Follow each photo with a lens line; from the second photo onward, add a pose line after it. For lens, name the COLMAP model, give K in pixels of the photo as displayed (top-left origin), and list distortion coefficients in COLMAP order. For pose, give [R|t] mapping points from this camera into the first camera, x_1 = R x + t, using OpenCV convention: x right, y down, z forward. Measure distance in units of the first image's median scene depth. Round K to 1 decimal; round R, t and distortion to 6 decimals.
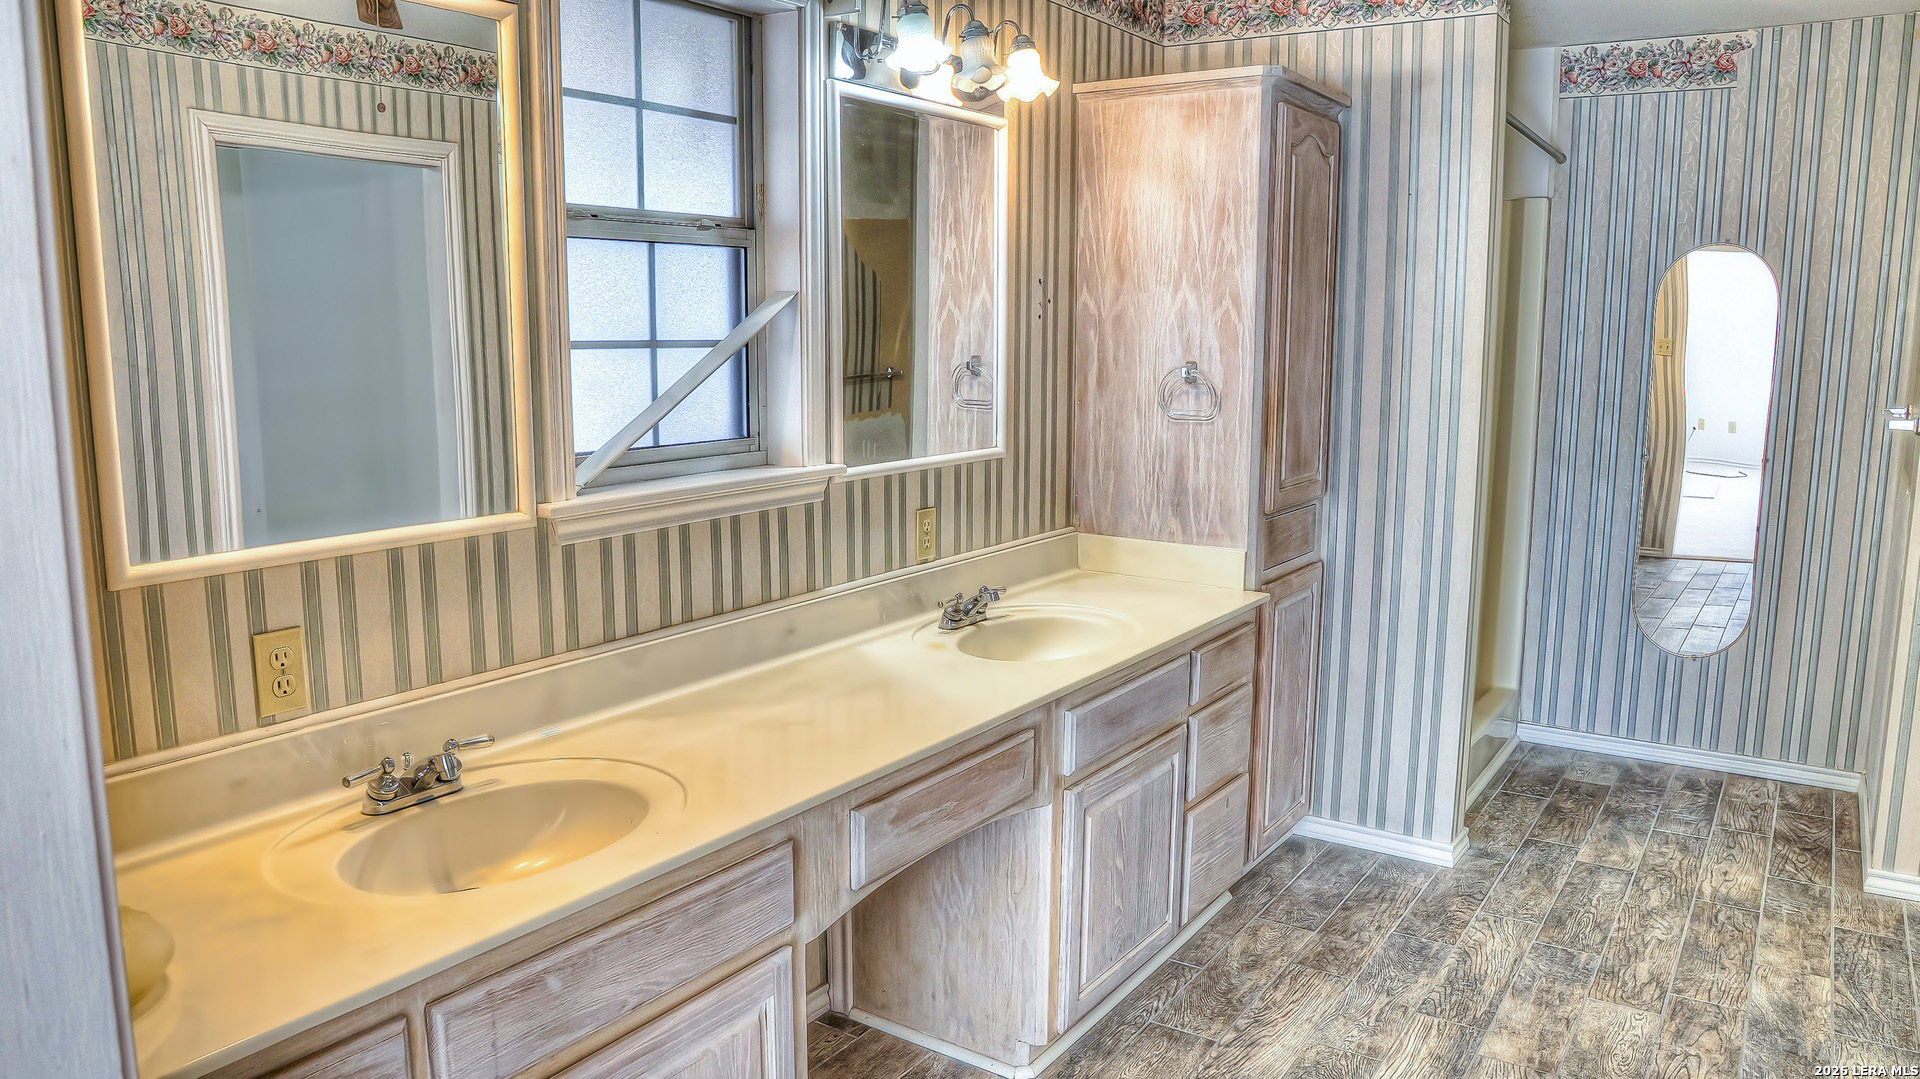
lens RADIAL K [[1321.5, 0, 960.0], [0, 1321.5, 539.5], [0, 0, 1]] dist [-0.114917, 0.070505]
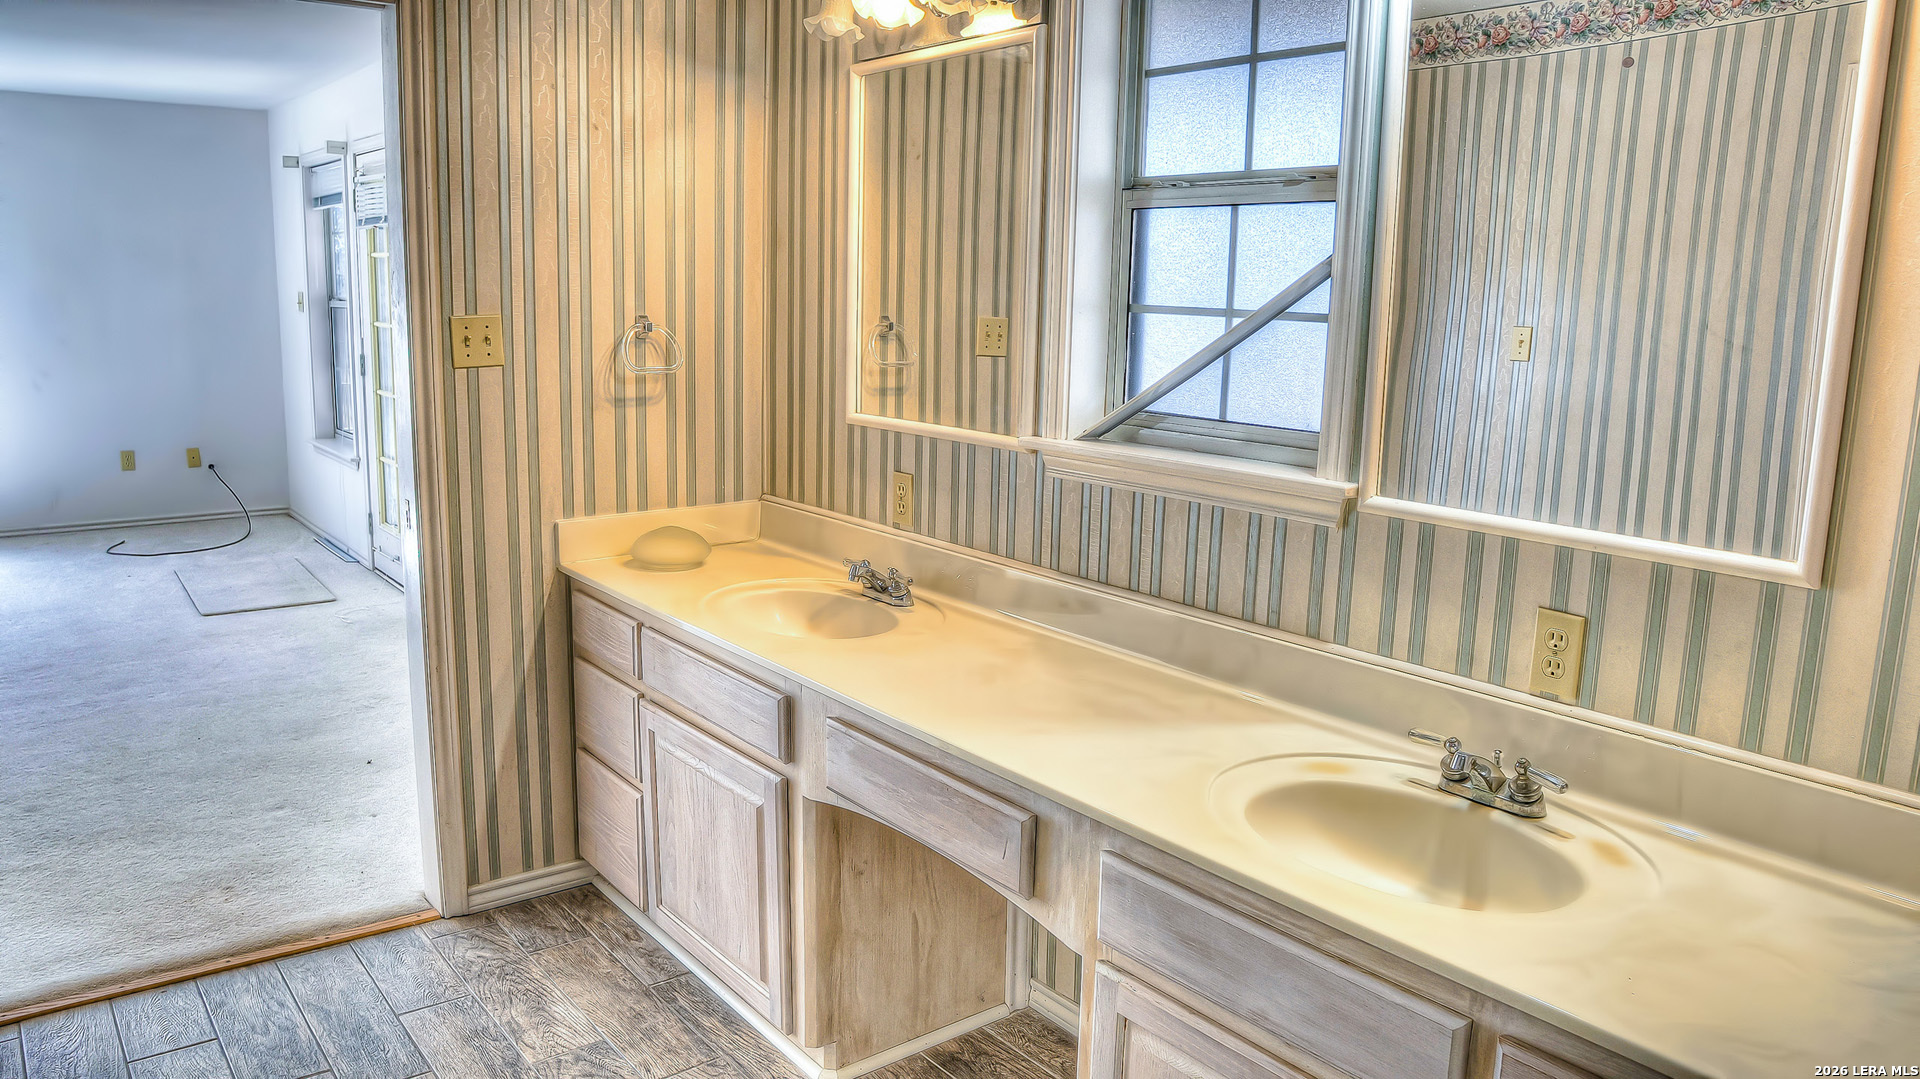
lens RADIAL K [[1321.5, 0, 960.0], [0, 1321.5, 539.5], [0, 0, 1]] dist [-0.114917, 0.070505]
pose [[-0.298290, 0.167100, -0.939734, 0.752567], [-0.177306, 0.957719, 0.226578, -0.174545], [0.937862, 0.234206, -0.256050, 1.112273]]
